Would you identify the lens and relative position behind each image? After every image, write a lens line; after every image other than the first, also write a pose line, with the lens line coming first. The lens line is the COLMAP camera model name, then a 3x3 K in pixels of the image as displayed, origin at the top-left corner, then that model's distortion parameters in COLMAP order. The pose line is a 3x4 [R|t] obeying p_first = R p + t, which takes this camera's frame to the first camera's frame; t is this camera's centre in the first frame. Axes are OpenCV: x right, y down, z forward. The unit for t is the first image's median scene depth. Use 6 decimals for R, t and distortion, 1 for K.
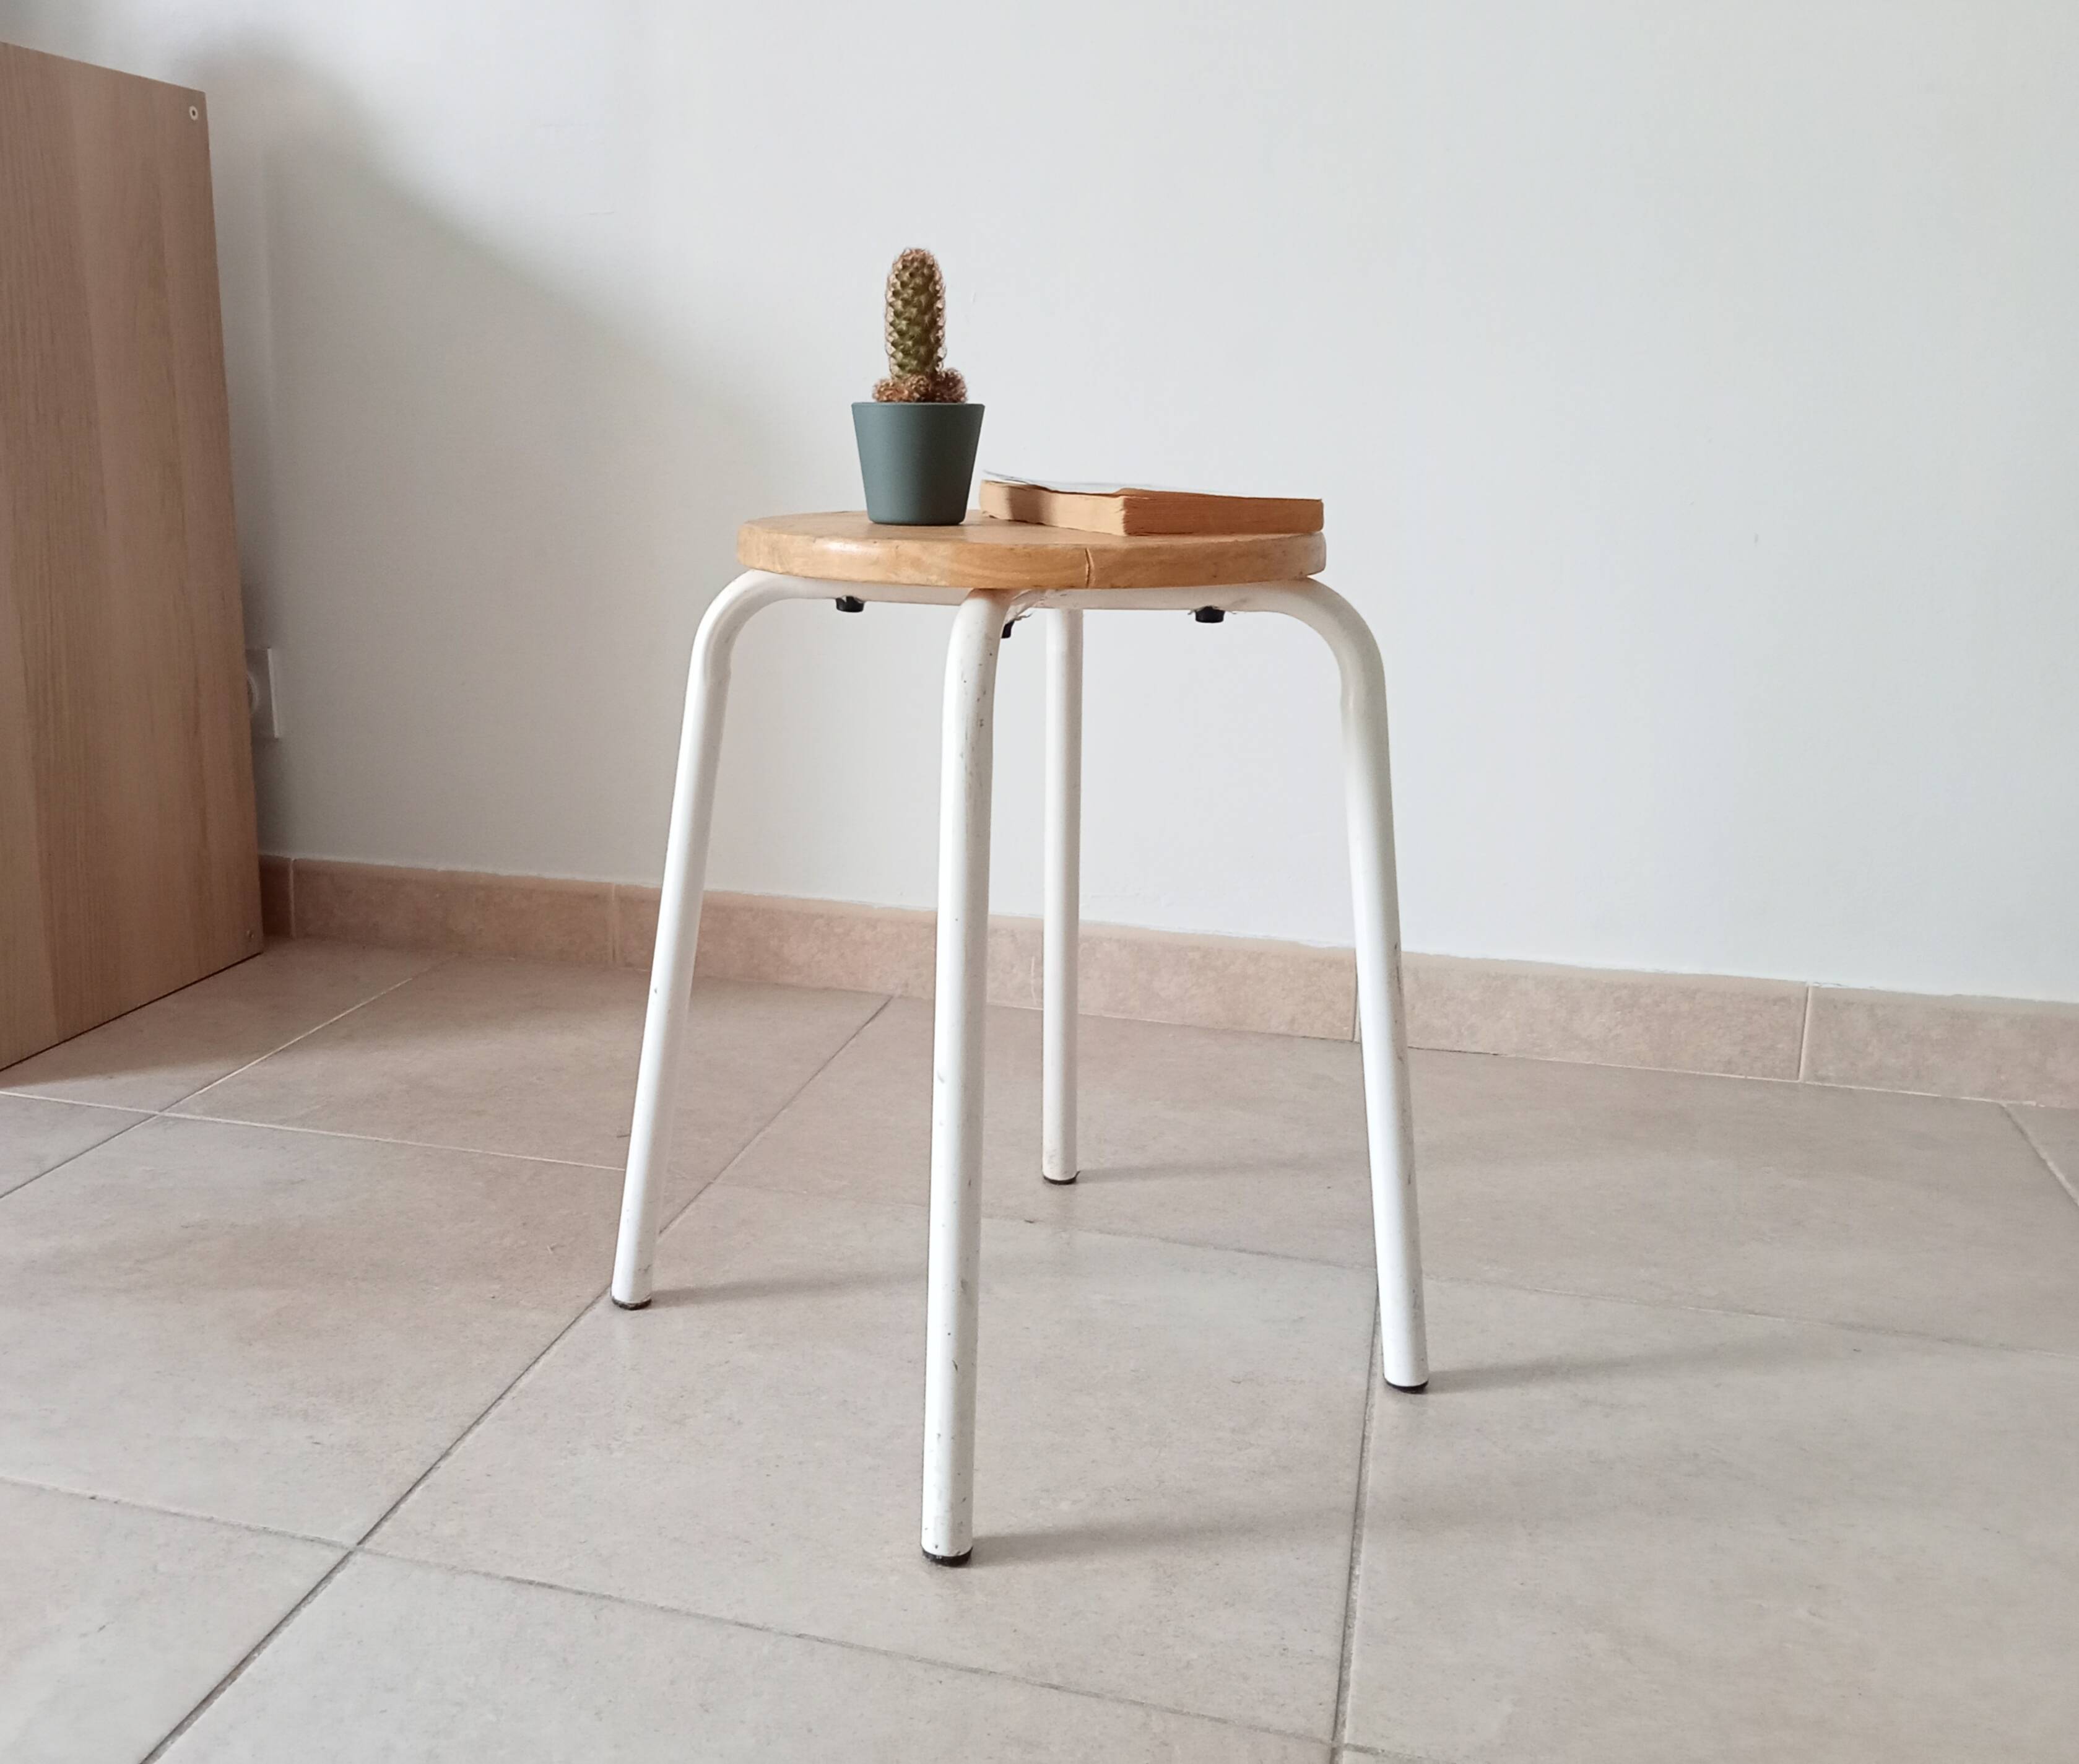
lens RADIAL K [[1888.3, 0, 894.6], [0, 1888.3, 814.8], [0, 0, 1]] dist [0.047293, -0.060879]
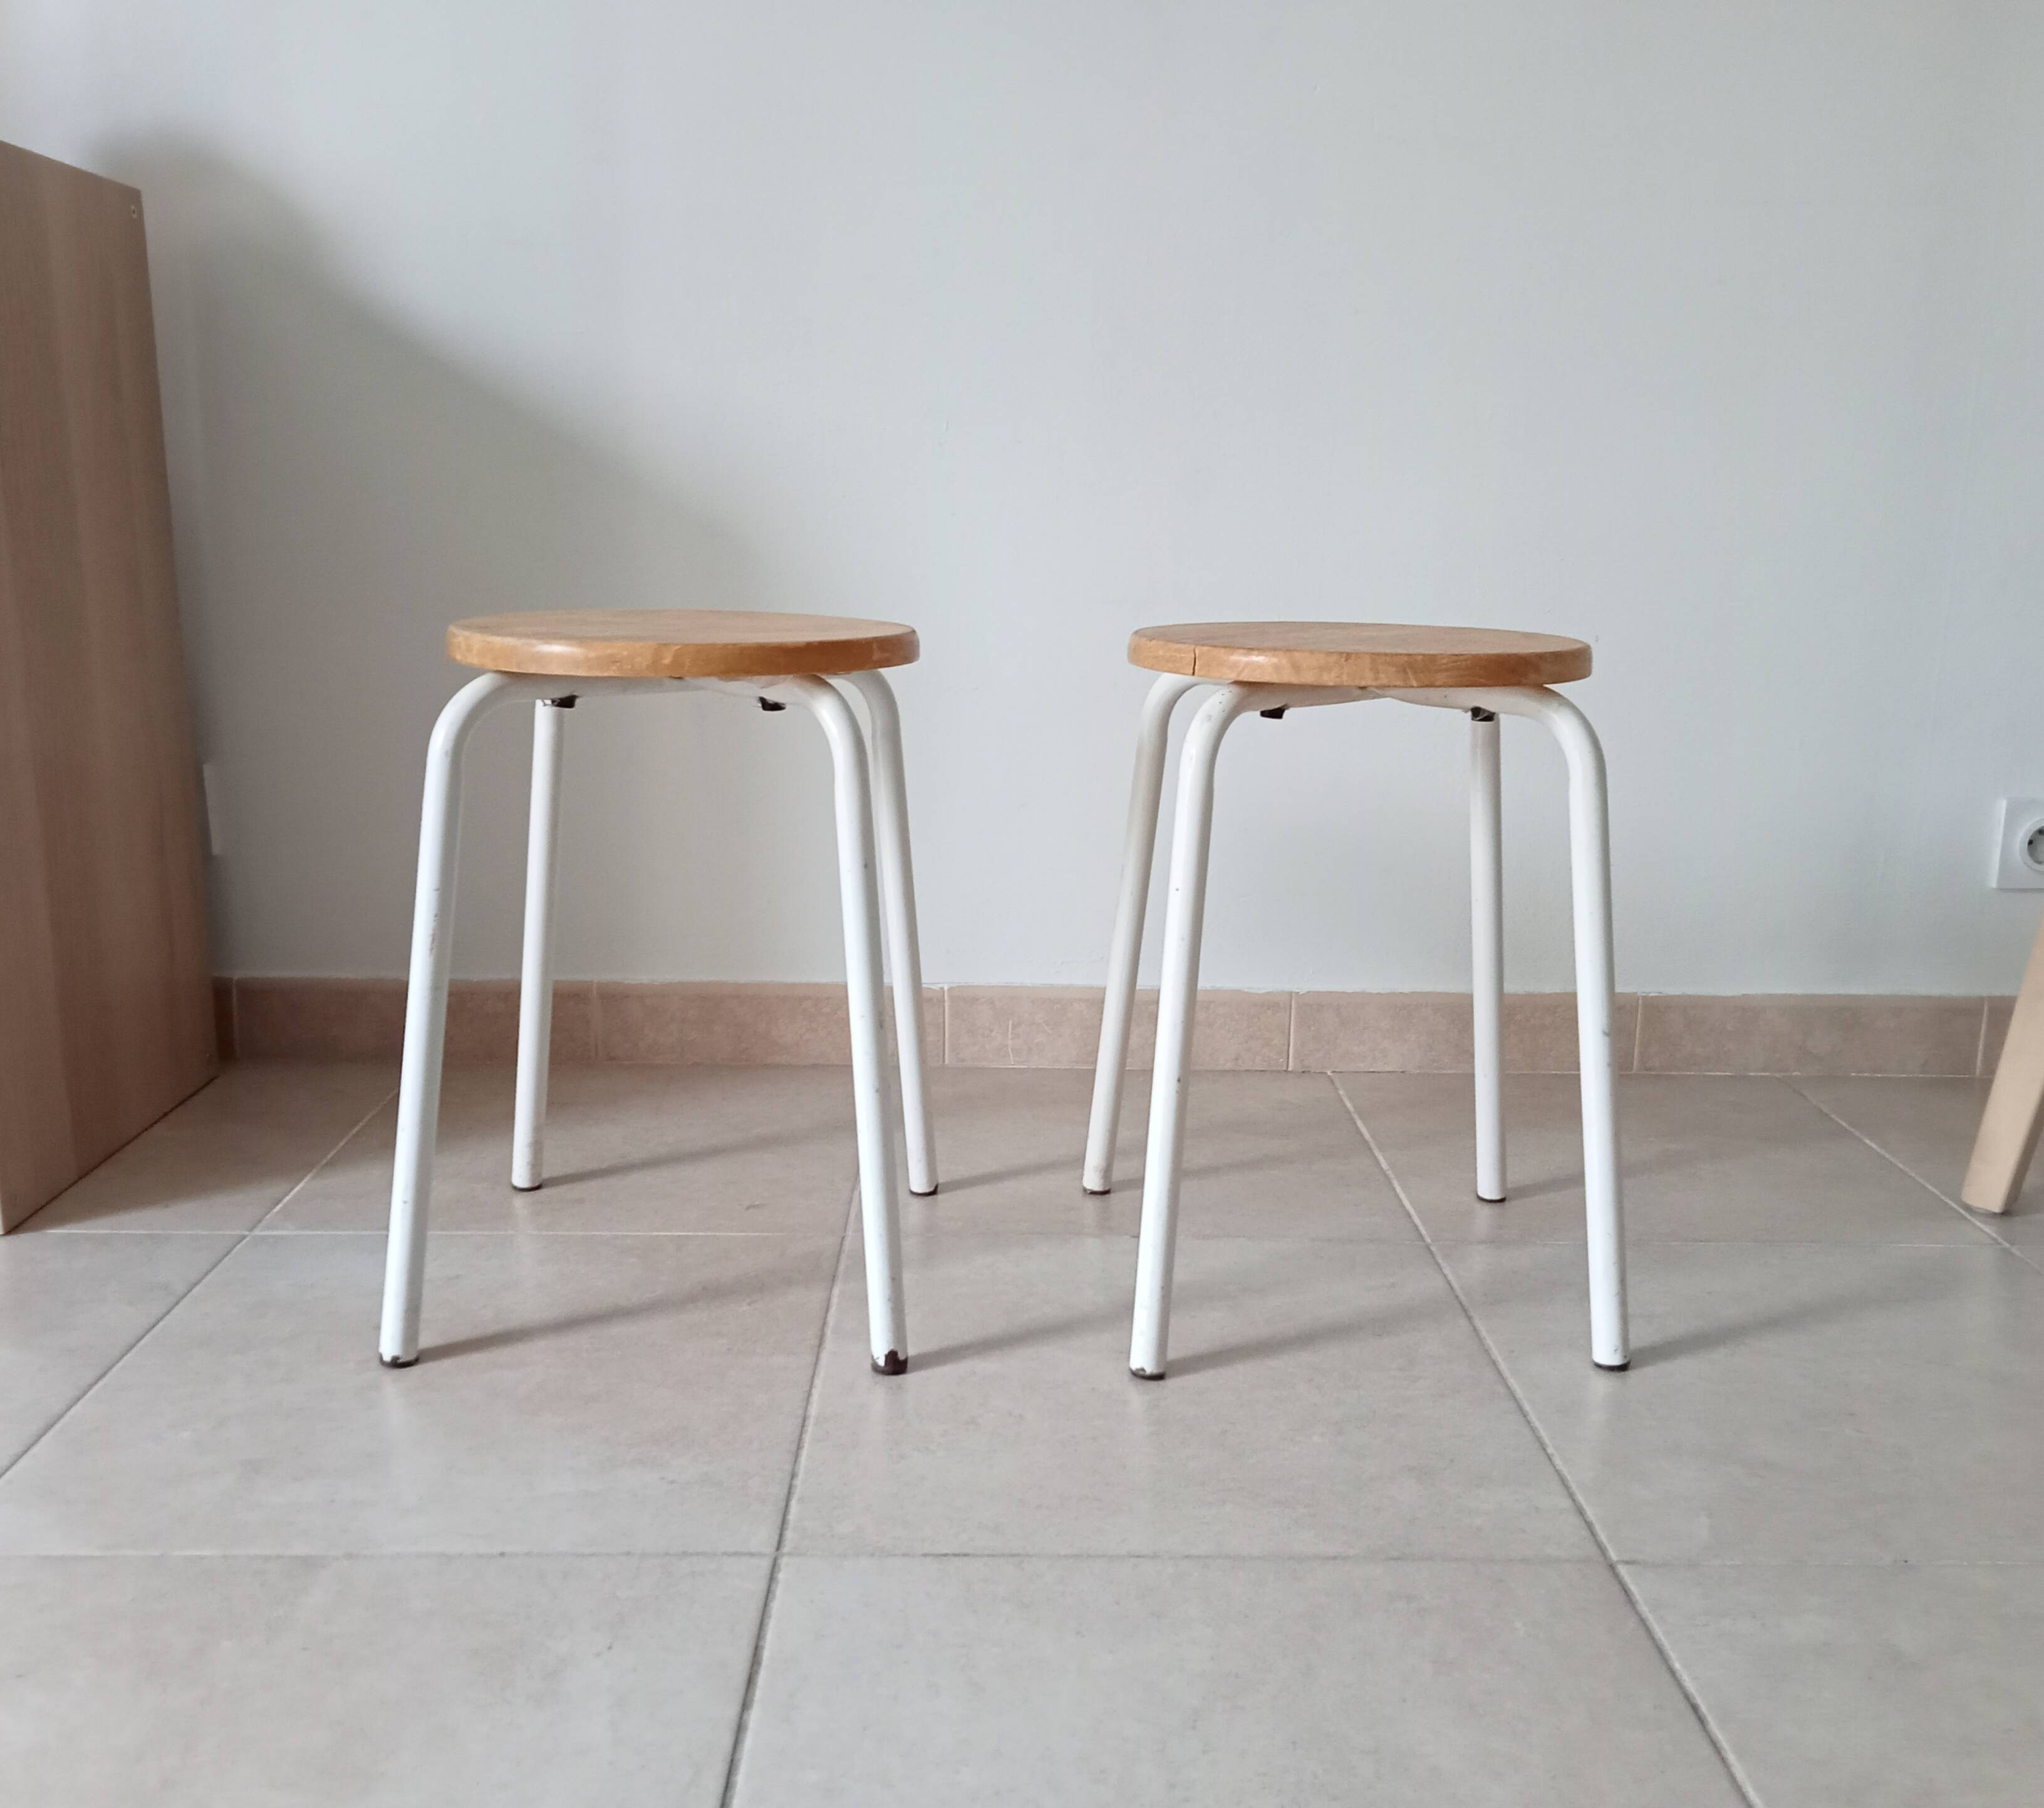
lens RADIAL K [[1894.7, 0, 1037.1], [0, 1894.7, 946.1], [0, 0, 1]] dist [0.070592, -0.097516]
pose [[0.952998, -0.060708, 0.296832, -0.326819], [0.053387, 0.998038, 0.032714, -0.006073], [-0.298236, -0.015330, 0.954369, -0.097755]]
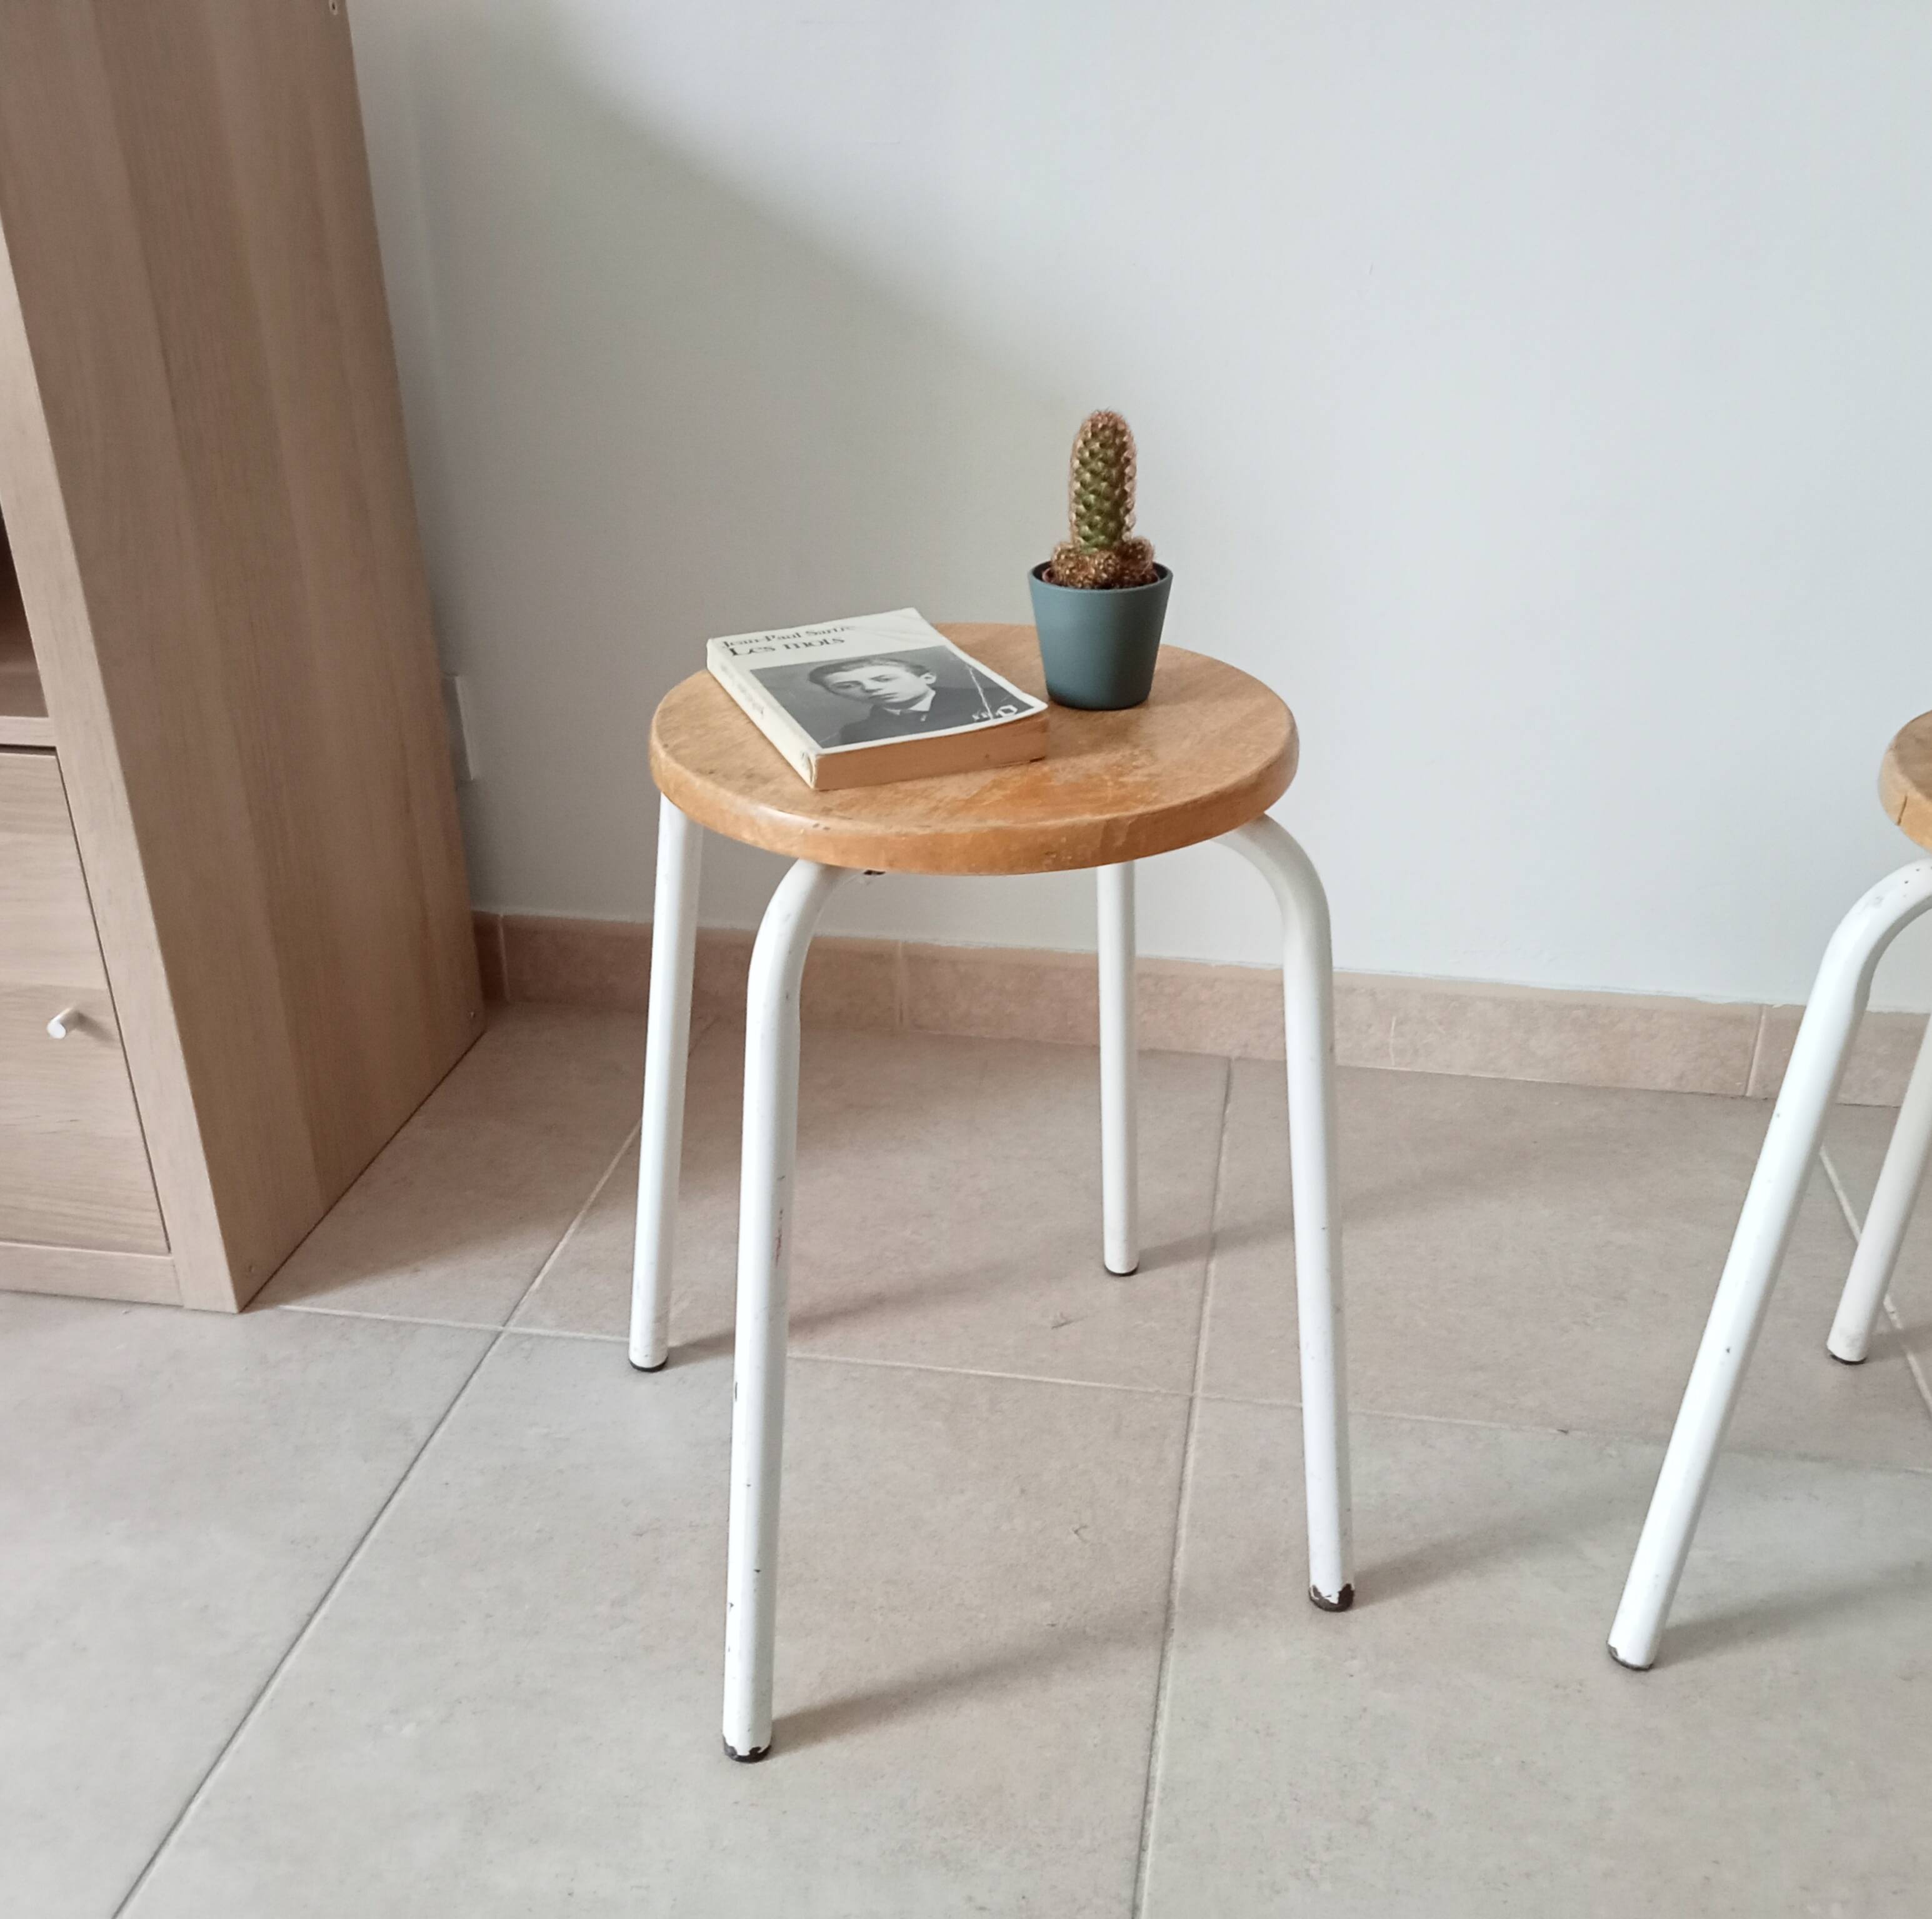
lens RADIAL K [[1902.2, 0, 1032.2], [0, 1902.2, 960.1], [0, 0, 1]] dist [0.081701, -0.155323]
pose [[0.990099, -0.060882, 0.126482, -0.289723], [0.029185, 0.970640, 0.238759, -0.237872], [-0.137305, -0.232704, 0.962806, 0.198390]]
